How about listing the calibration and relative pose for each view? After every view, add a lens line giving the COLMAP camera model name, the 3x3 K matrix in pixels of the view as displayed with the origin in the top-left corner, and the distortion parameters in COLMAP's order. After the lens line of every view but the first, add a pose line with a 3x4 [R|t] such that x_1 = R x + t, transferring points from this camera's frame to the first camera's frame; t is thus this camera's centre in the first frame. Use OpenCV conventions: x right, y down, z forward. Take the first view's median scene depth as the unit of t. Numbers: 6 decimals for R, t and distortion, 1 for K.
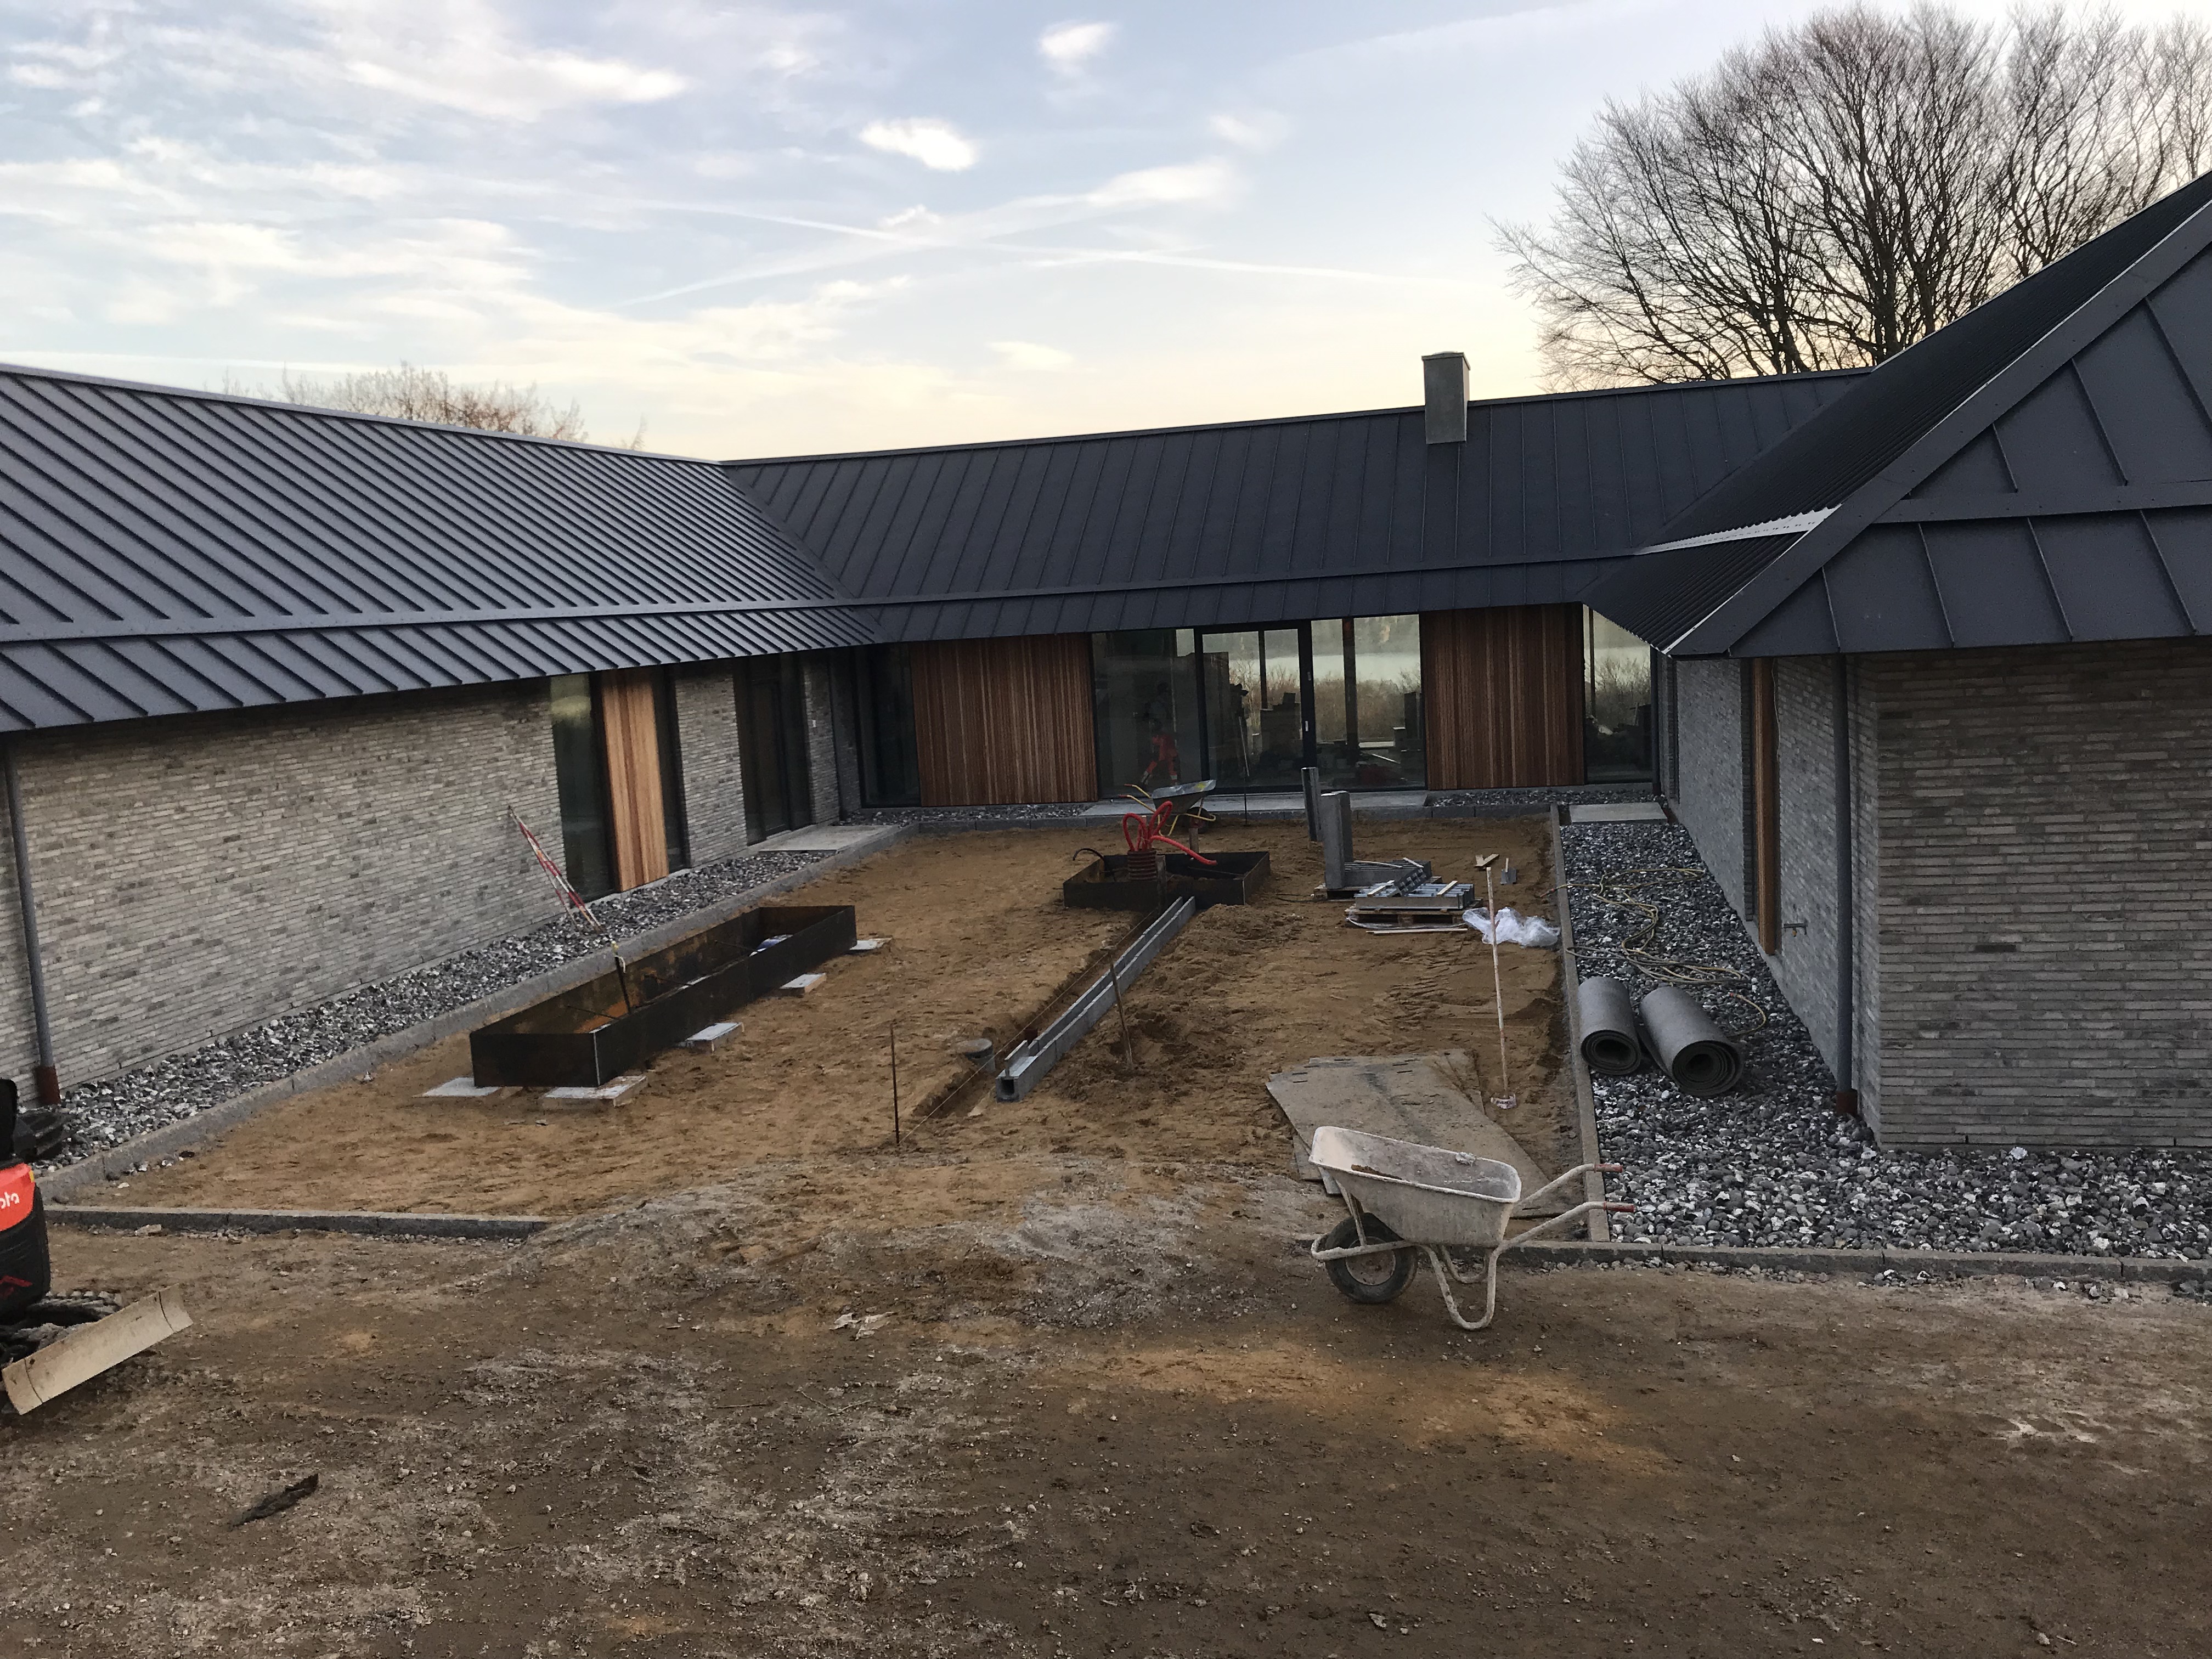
lens RADIAL K [[1832.7, 0, 1083.9], [0, 1832.7, 833.2], [0, 0, 1]] dist [-0.000698, 0.024326]
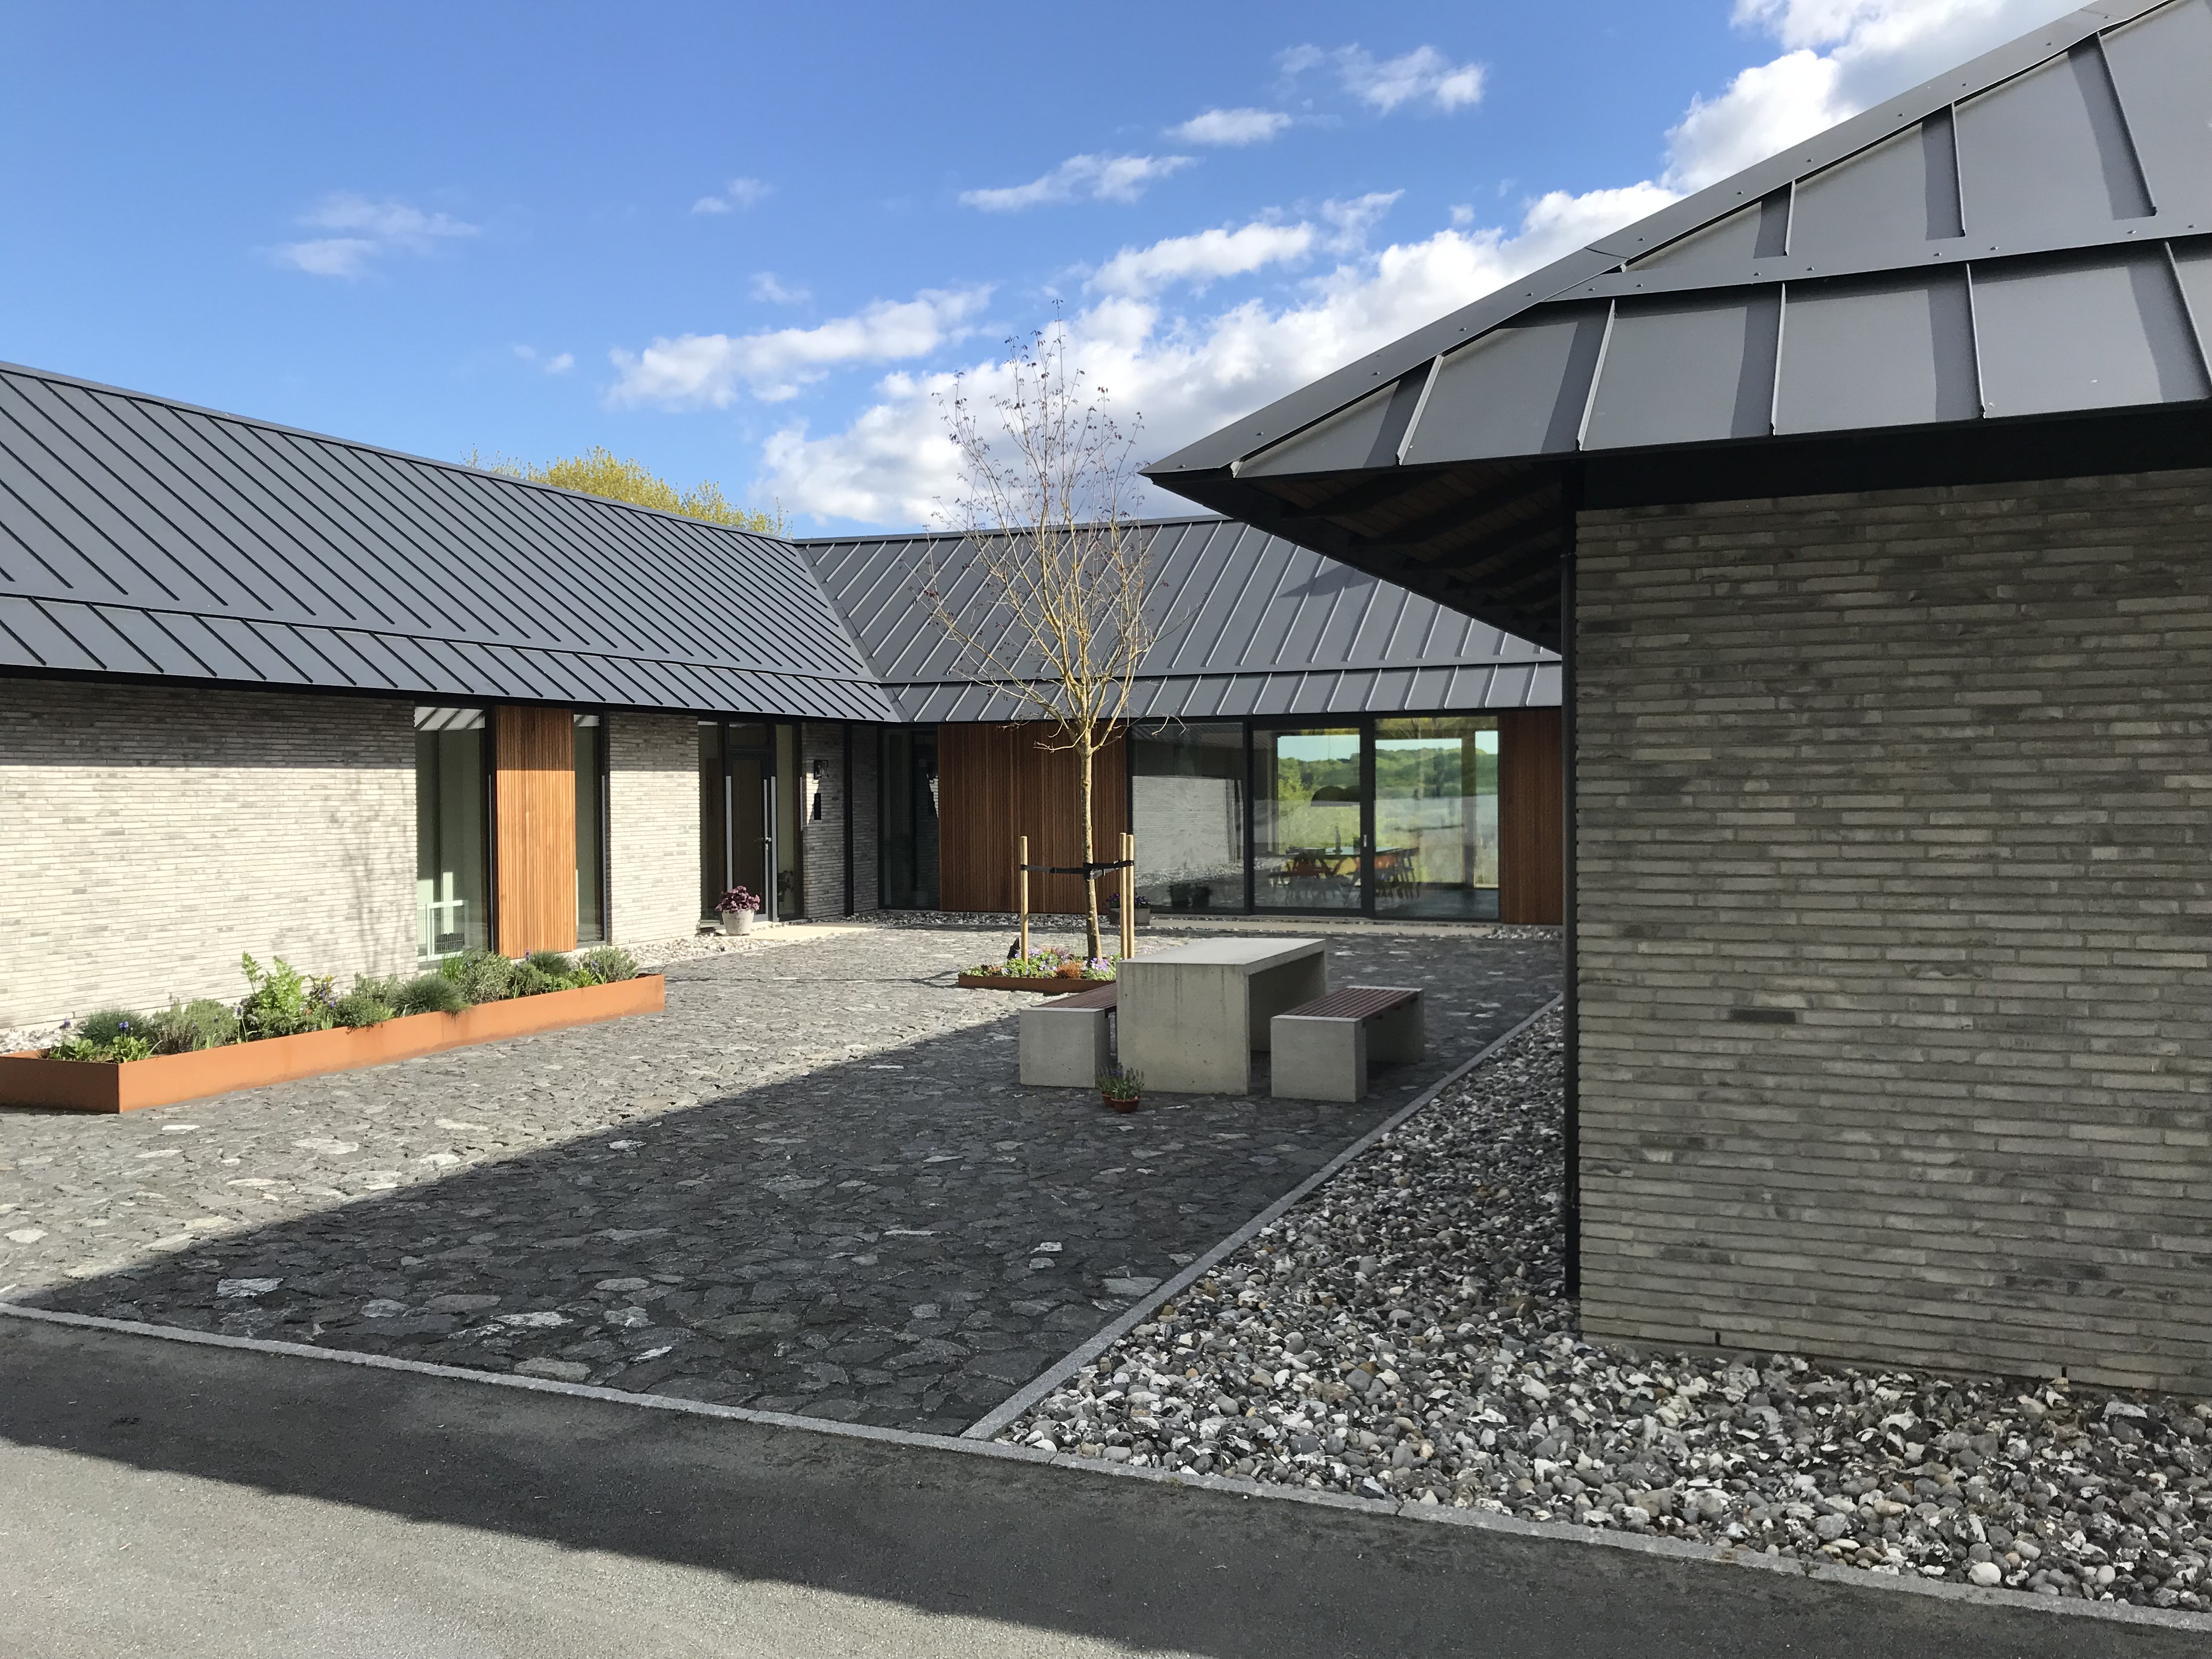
lens RADIAL K [[1832.7, 0, 1125.7], [0, 1832.7, 821.8], [0, 0, 1]] dist [-0.000698, 0.024326]
pose [[0.989314, 0.057973, -0.133780, 0.369278], [-0.071471, 0.992577, -0.098403, 0.074018], [0.127082, 0.106913, 0.986113, 0.375889]]
